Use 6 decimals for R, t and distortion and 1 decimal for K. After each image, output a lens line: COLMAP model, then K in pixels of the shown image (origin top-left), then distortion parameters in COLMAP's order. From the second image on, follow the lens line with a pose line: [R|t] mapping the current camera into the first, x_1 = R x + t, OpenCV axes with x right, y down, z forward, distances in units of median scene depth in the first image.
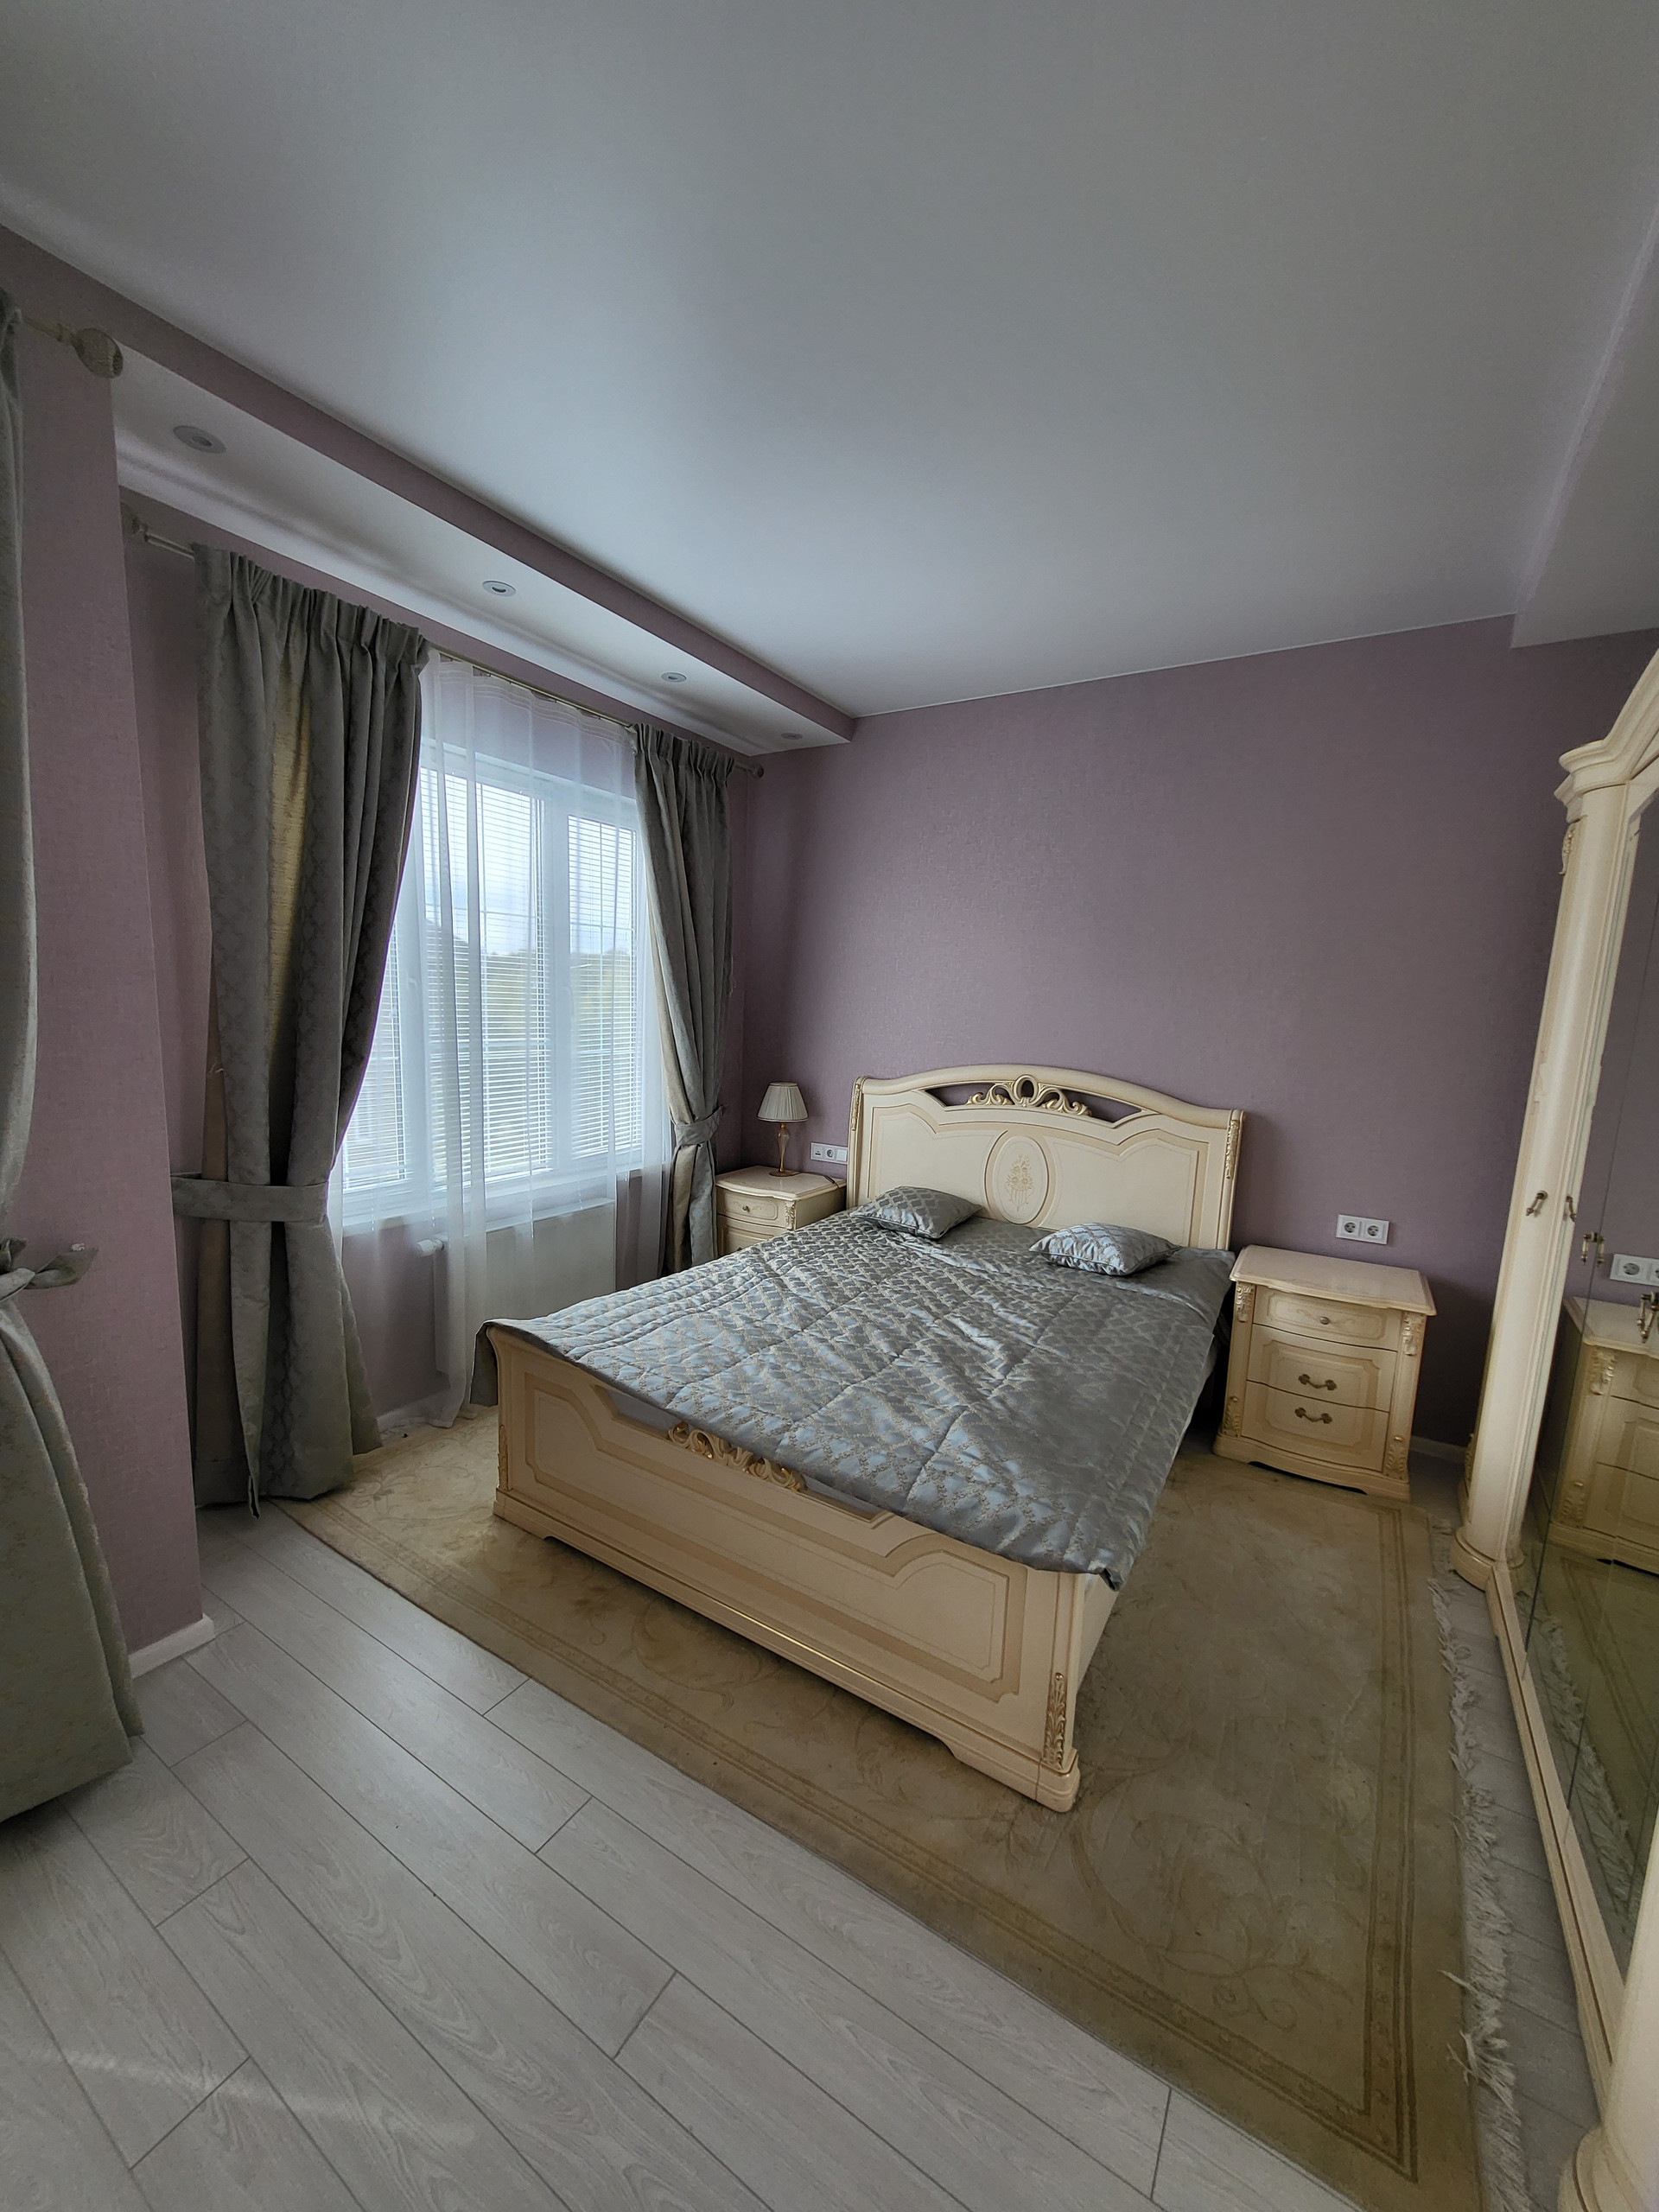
lens RADIAL K [[864.8, 0, 827.0], [0, 864.8, 1115.0], [0, 0, 1]] dist [0.006156, 0.000028]
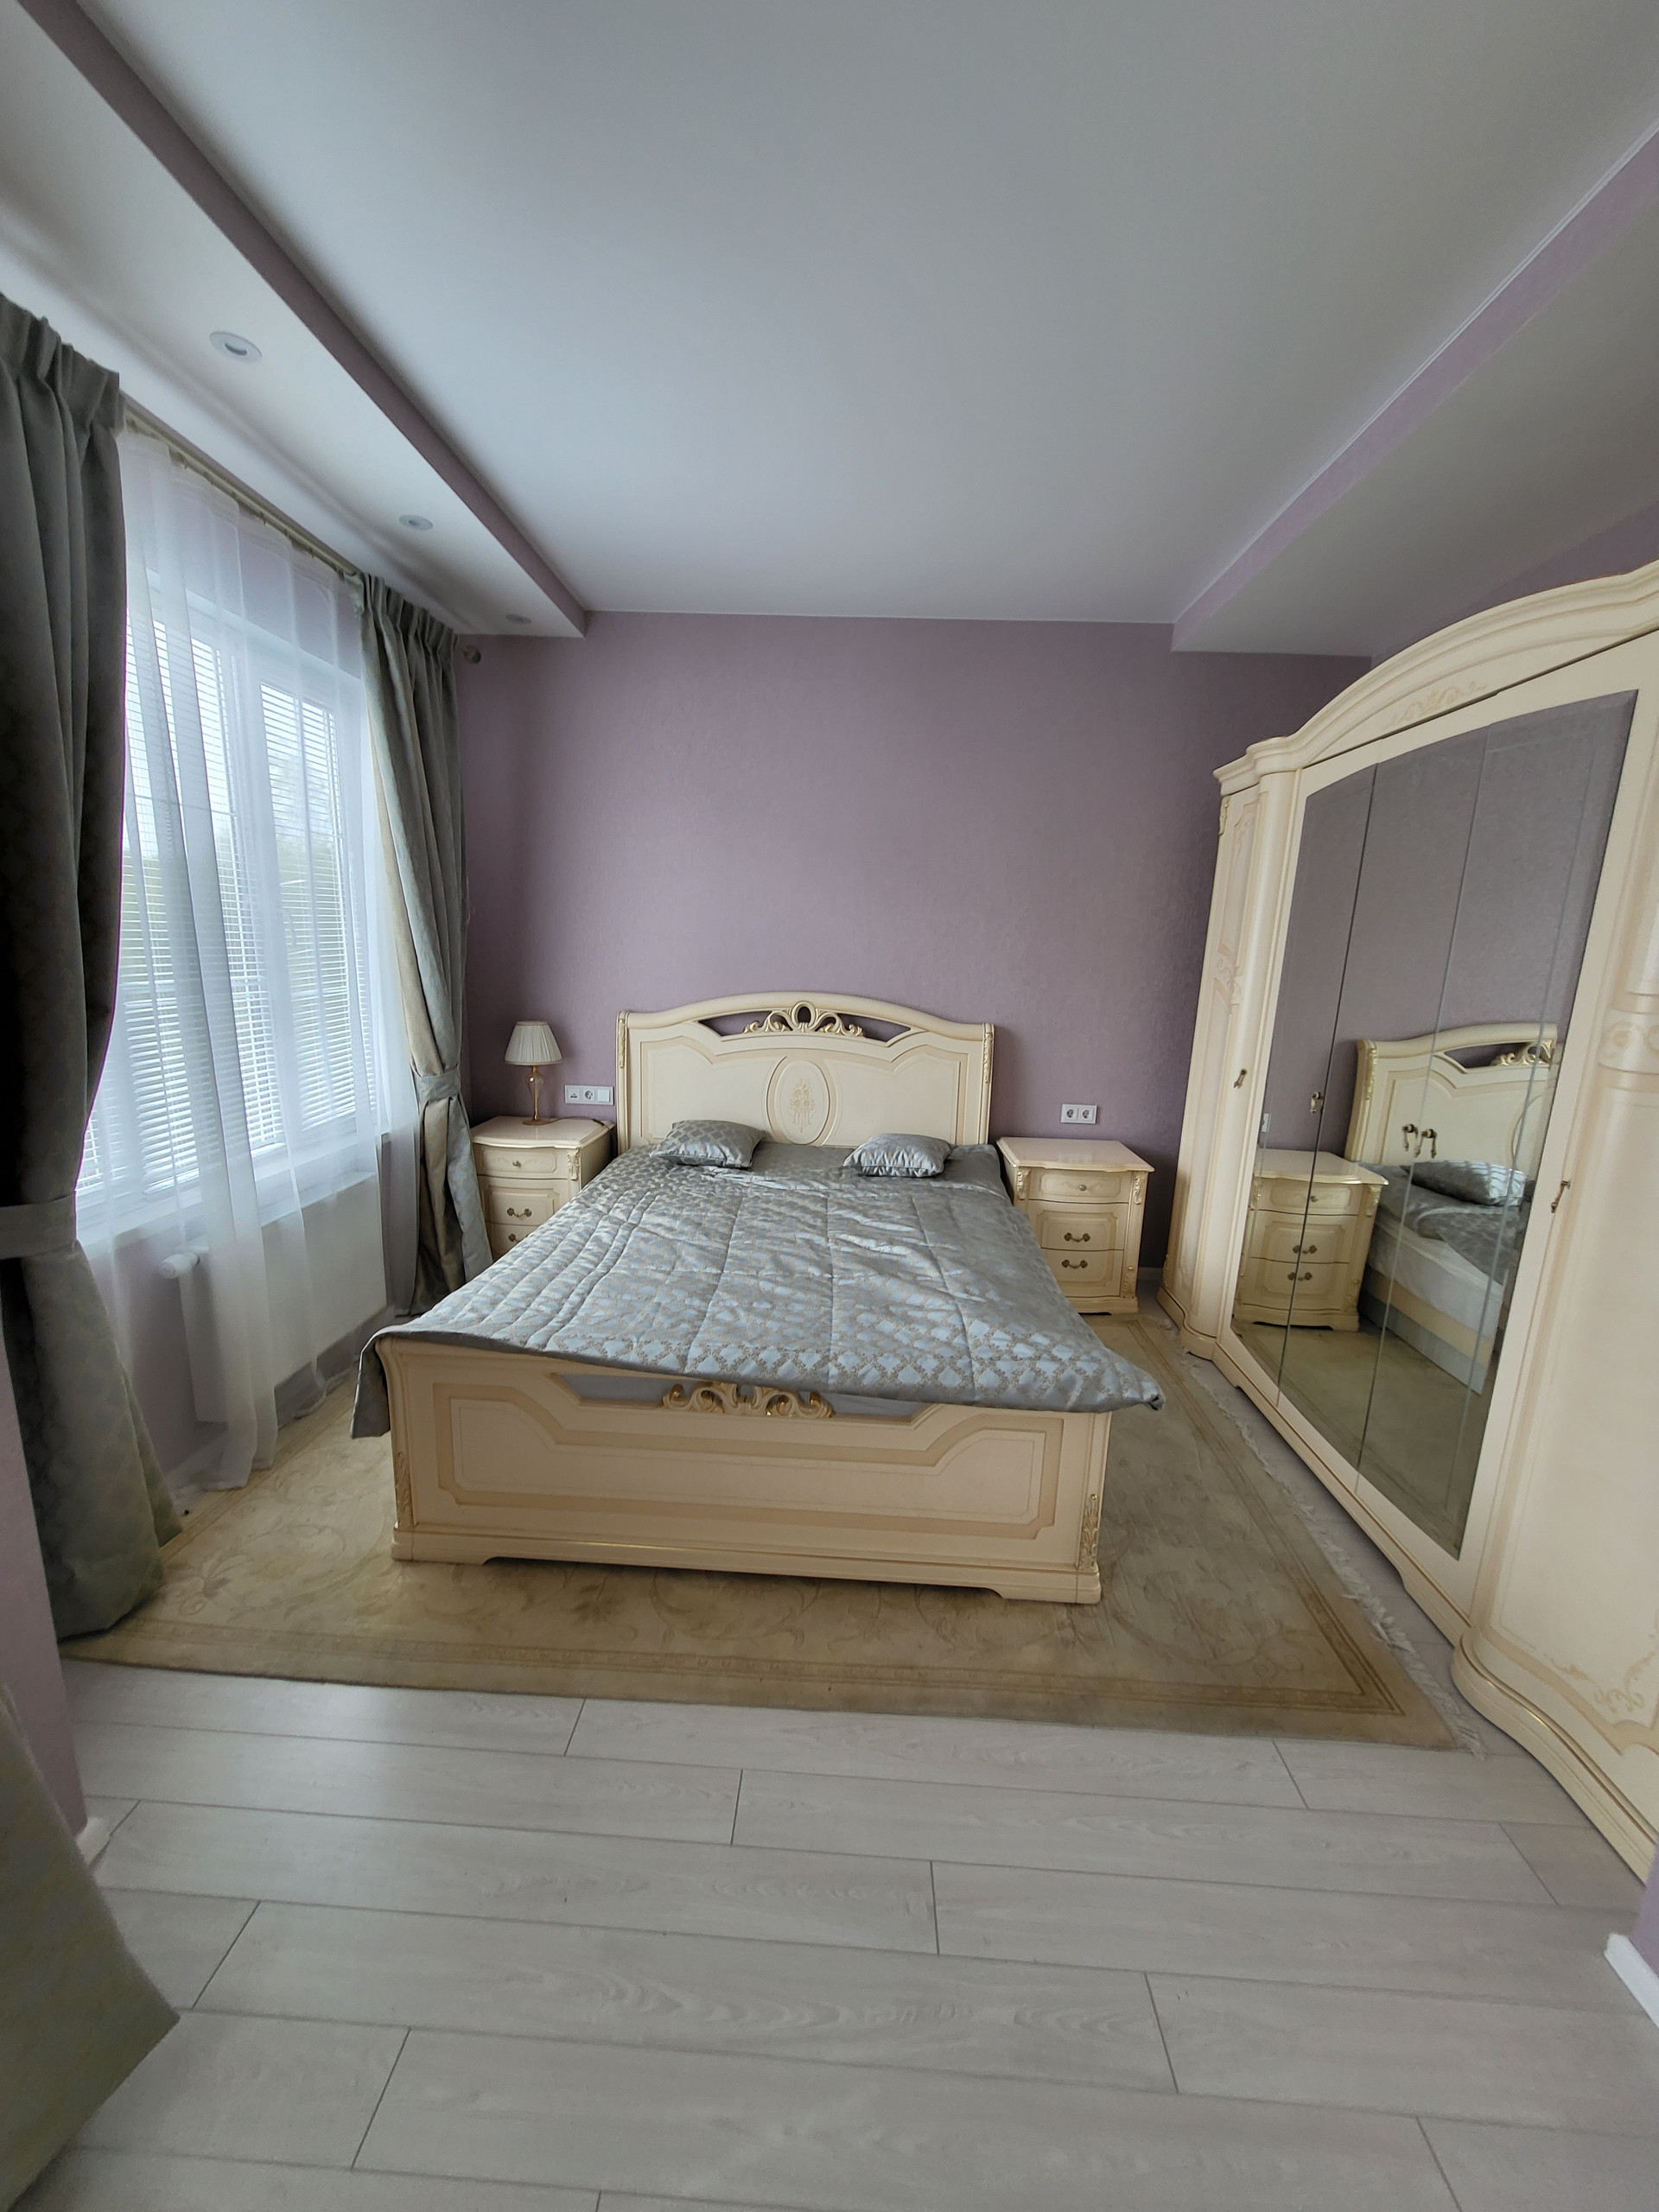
lens RADIAL K [[863.8, 0, 825.1], [0, 863.8, 1114.3], [0, 0, 1]] dist [0.001113, -0.000317]
pose [[0.872188, -0.100791, 0.478674, -0.305024], [0.063157, 0.993555, 0.094128, -0.008765], [-0.485076, -0.051865, 0.872933, 0.086322]]
